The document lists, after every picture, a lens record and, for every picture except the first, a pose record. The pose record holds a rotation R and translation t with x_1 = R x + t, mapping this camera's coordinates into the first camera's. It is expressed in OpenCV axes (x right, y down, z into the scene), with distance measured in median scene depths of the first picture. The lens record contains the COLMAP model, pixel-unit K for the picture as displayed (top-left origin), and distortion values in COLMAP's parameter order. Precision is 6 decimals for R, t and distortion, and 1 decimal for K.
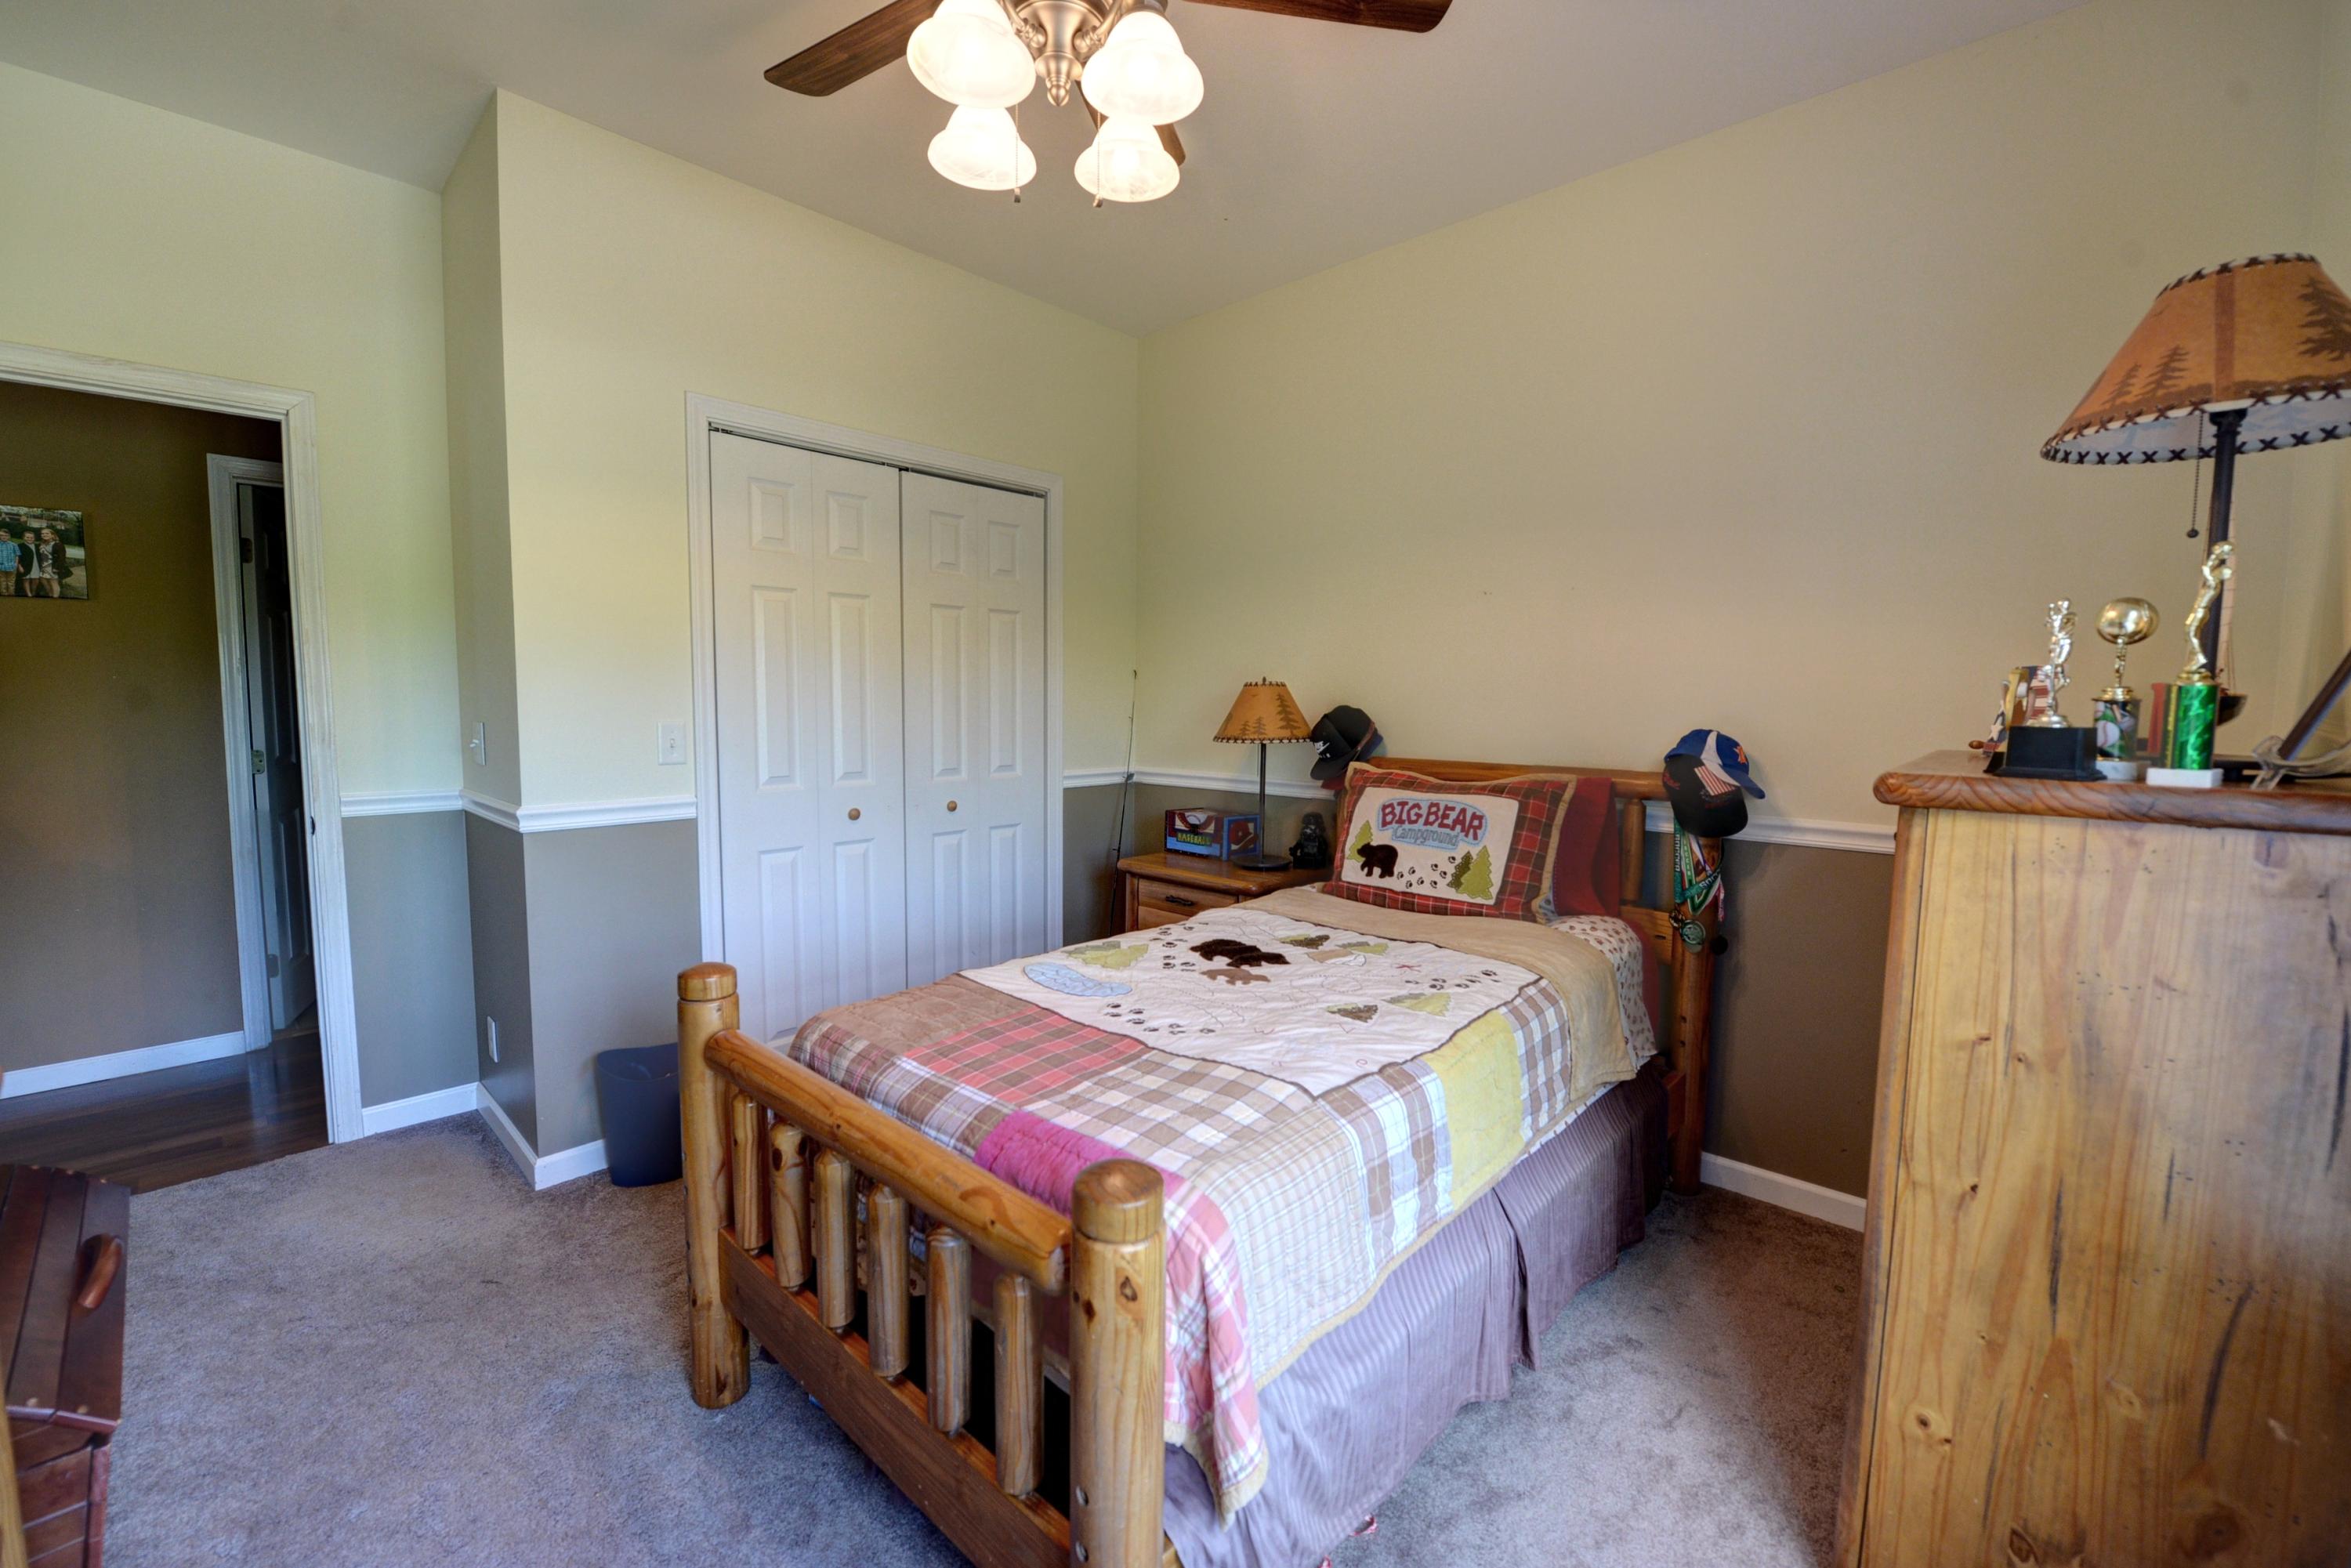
lens RADIAL K [[952.5, 0, 1176.6], [0, 952.5, 779.1], [0, 0, 1]] dist [-0.012861, -0.003257]
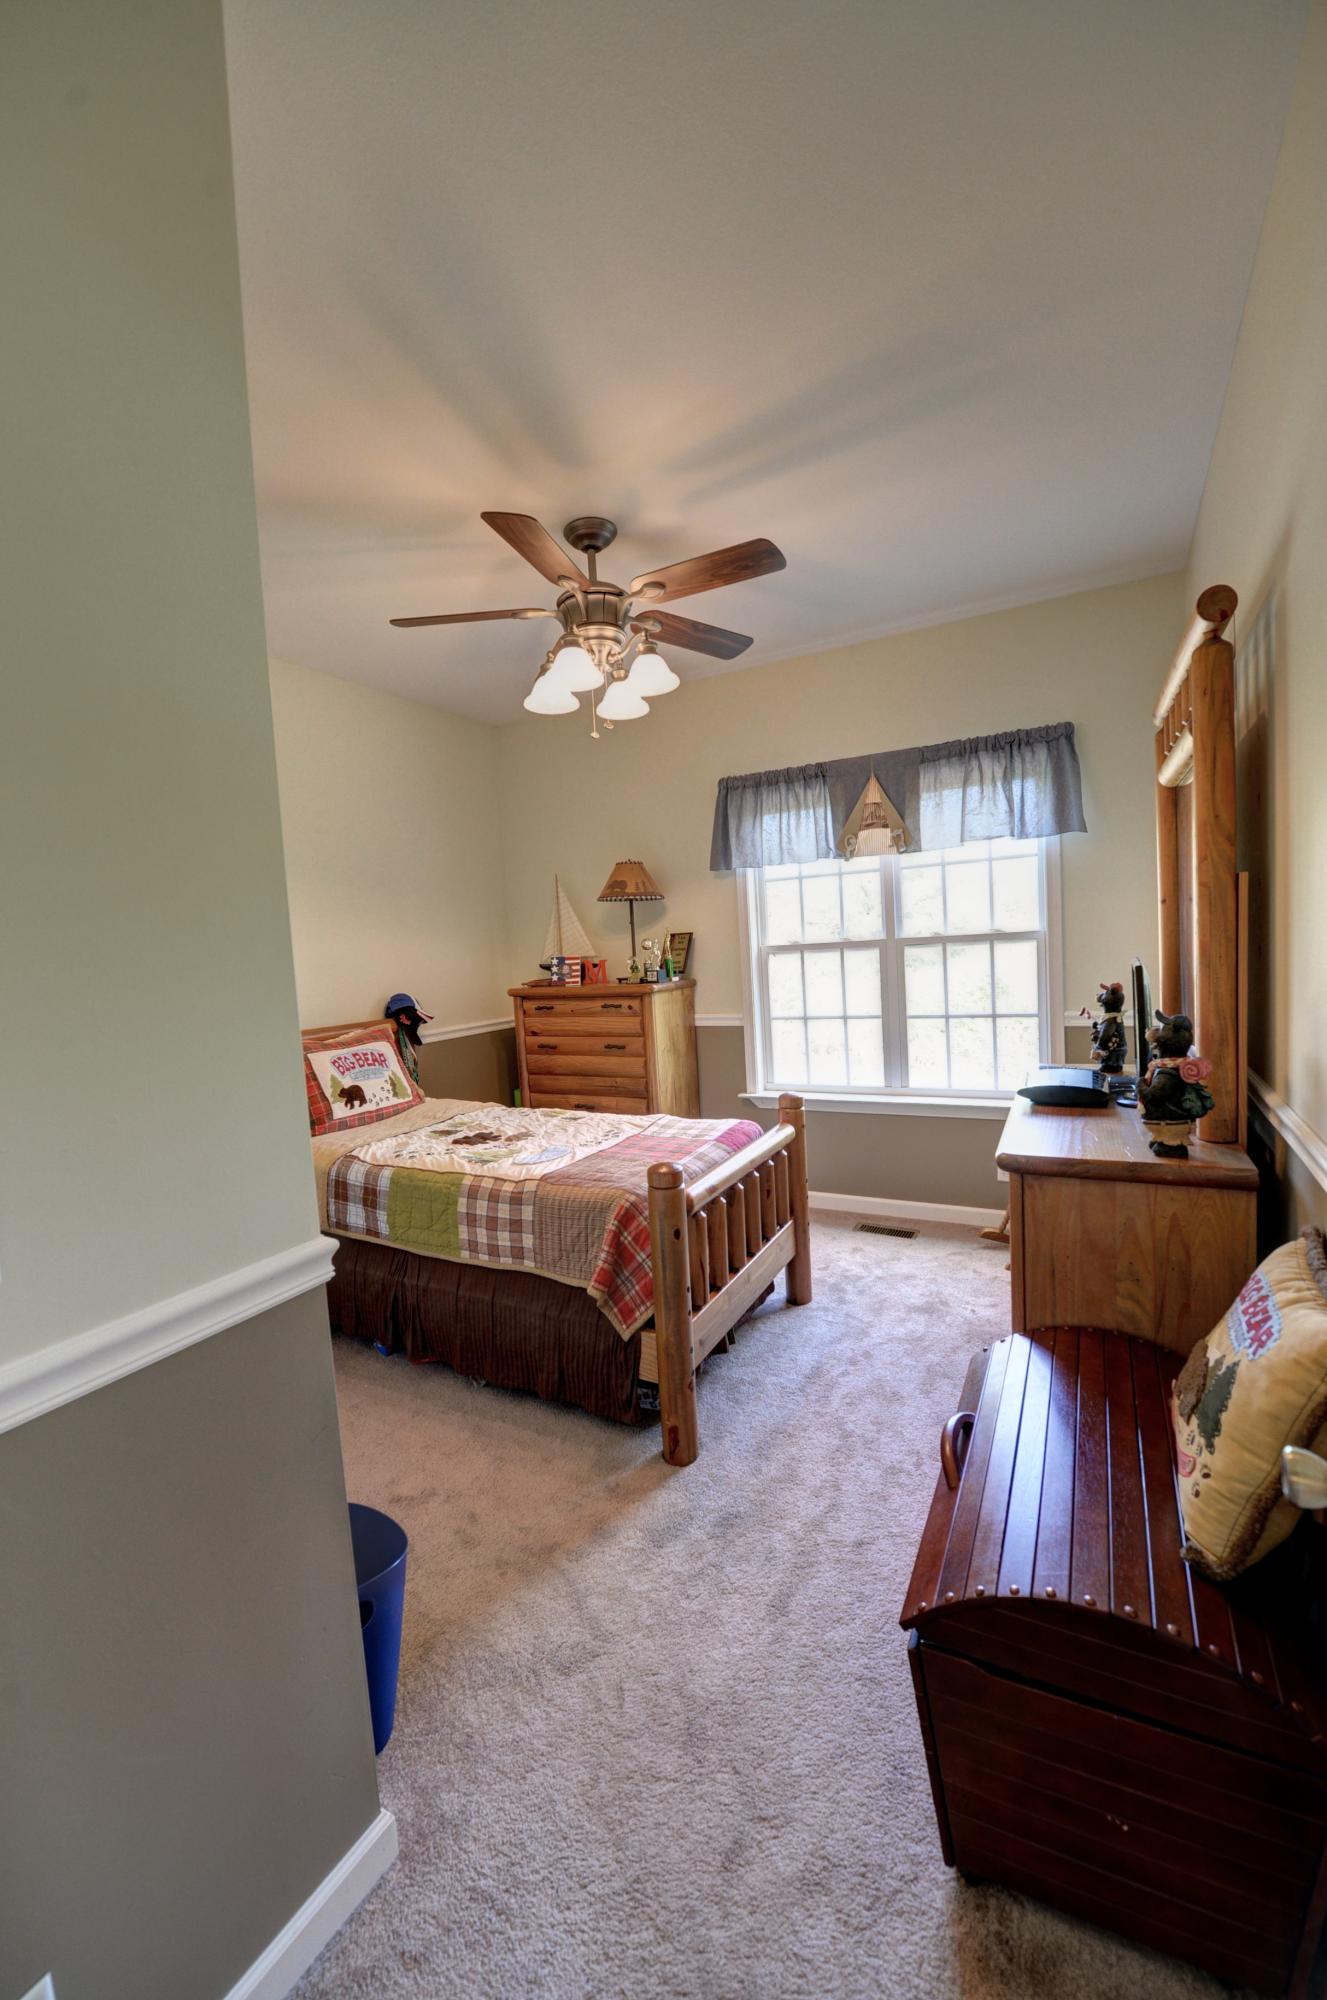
lens RADIAL K [[808.5, 0, 664.1], [0, 808.5, 999.8], [0, 0, 1]] dist [-0.017358, -0.002368]
pose [[-0.244289, -0.063951, 0.967591, -1.129150], [0.143110, 0.984519, 0.101201, -0.122224], [-0.959084, 0.163194, -0.231356, 0.828727]]
